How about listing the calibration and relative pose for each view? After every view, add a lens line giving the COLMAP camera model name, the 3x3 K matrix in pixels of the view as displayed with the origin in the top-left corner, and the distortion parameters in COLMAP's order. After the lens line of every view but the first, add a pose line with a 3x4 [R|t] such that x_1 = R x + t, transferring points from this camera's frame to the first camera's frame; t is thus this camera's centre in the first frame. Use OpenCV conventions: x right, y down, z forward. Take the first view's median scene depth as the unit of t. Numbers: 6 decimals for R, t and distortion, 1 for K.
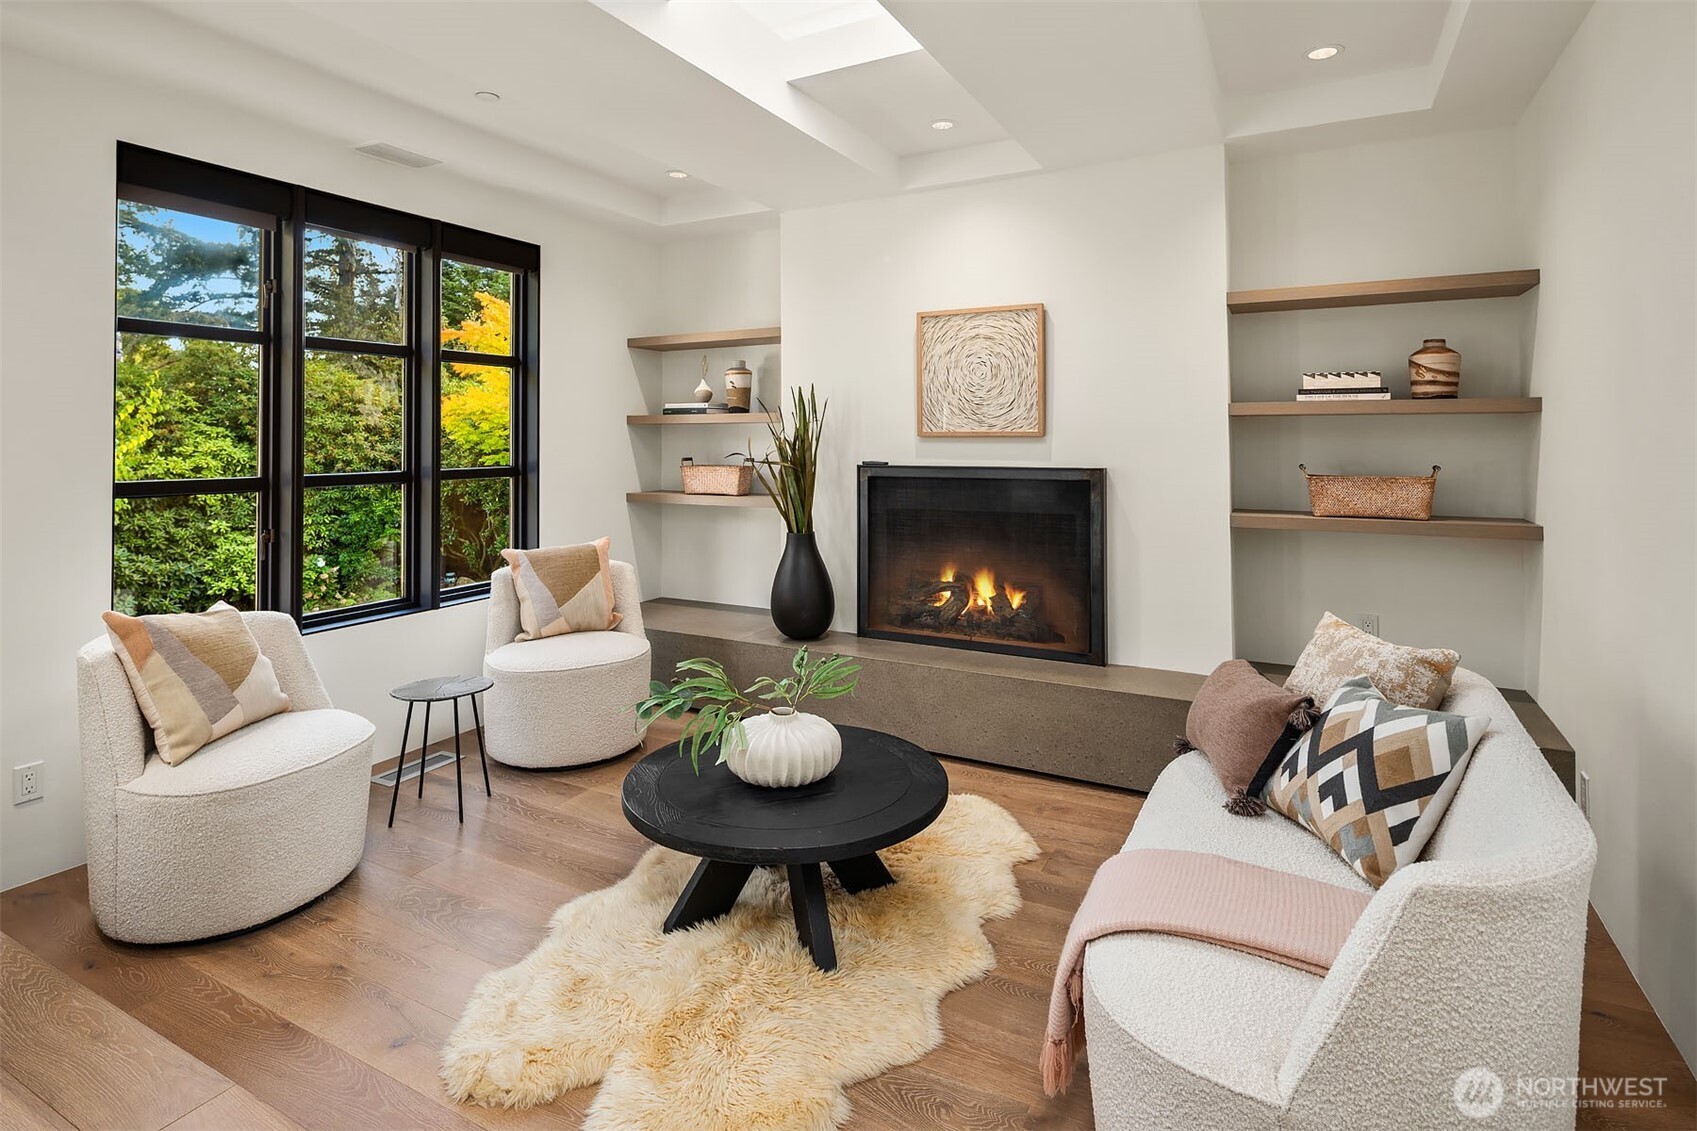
lens RADIAL K [[838.5, 0, 847.8], [0, 838.5, 433.3], [0, 0, 1]] dist [0.000394, -0.000102]
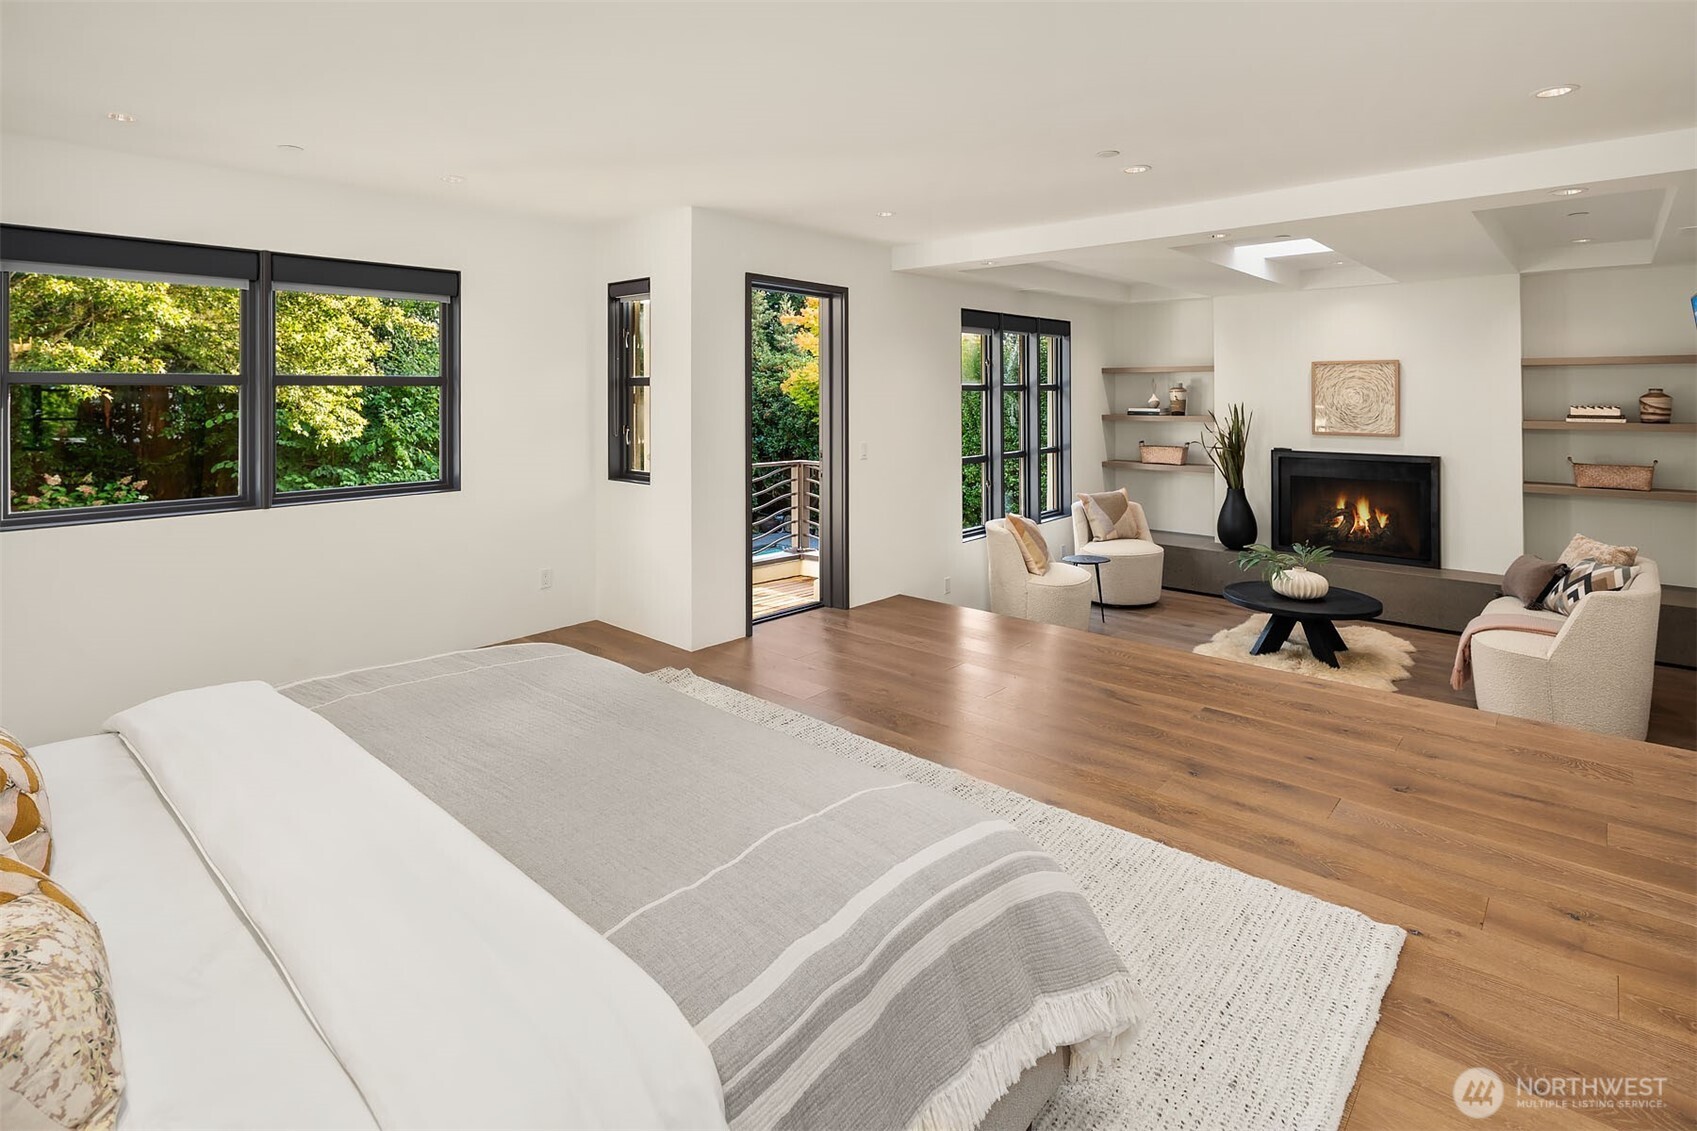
lens RADIAL K [[847.4, 0, 854.8], [0, 847.4, 391.1], [0, 0, 1]] dist [-0.004474, -0.000897]
pose [[0.974569, 0.001514, -0.224081, -0.450025], [0.000430, 0.999963, 0.008630, -0.102022], [0.224085, -0.008507, 0.974532, -0.913855]]
